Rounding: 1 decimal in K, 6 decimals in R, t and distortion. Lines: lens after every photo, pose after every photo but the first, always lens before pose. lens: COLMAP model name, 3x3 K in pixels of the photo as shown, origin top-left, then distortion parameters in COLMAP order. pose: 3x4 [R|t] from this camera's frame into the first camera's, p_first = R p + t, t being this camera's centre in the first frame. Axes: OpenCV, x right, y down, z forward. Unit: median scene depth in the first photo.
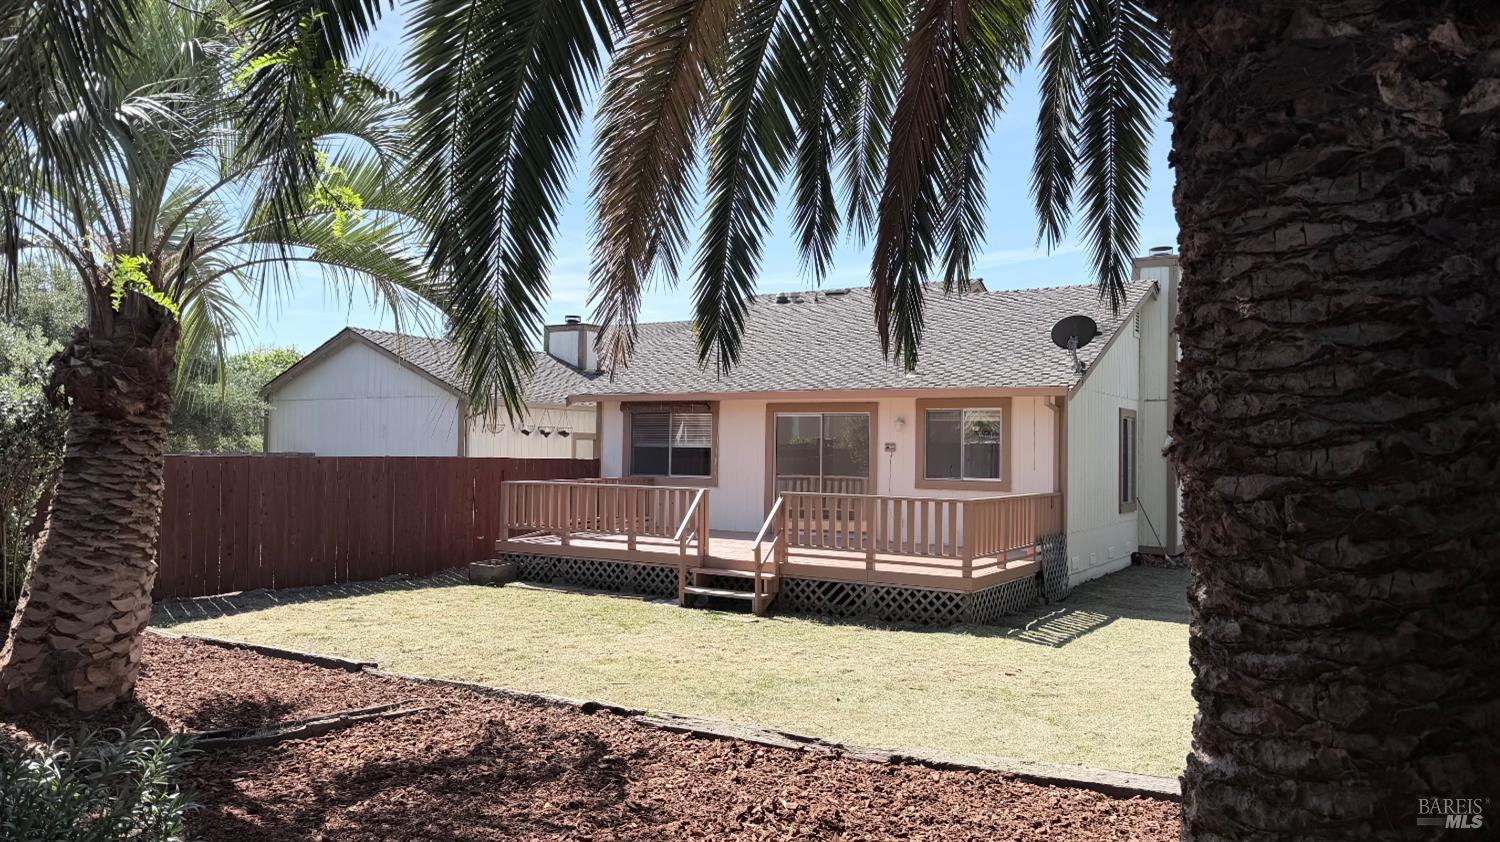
lens RADIAL K [[1044.3, 0, 750.0], [0, 1044.3, 421.0], [0, 0, 1]] dist [0.161618, 0.000058]
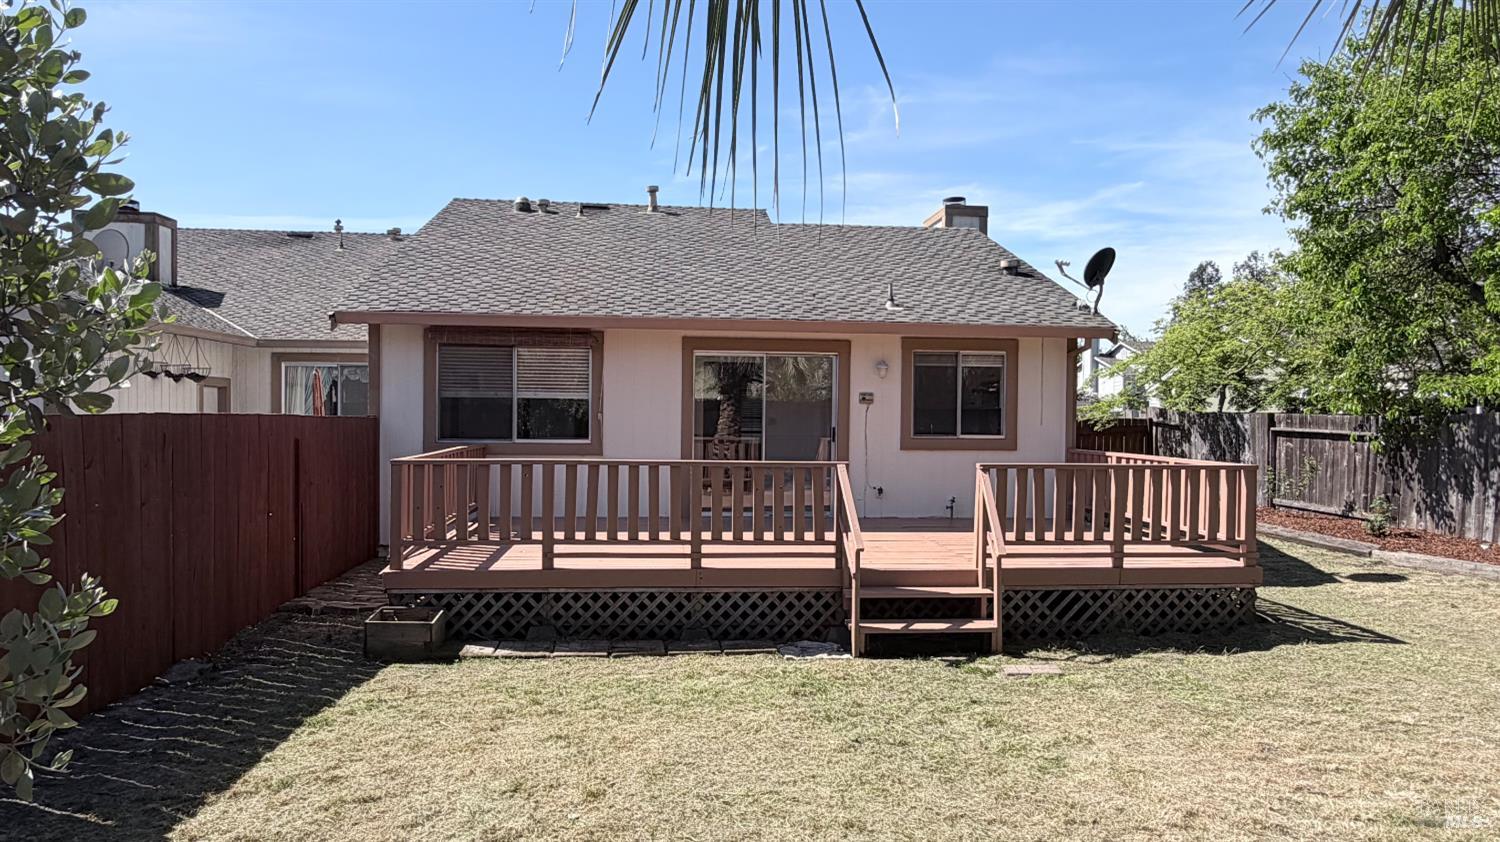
lens RADIAL K [[956.1, 0, 750.0], [0, 956.1, 421.0], [0, 0, 1]] dist [0.001587, -0.000130]
pose [[0.806094, -0.007886, 0.591735, -0.396097], [-0.013782, 0.999390, 0.032093, 0.022880], [-0.591627, -0.034025, 0.805494, 0.543748]]
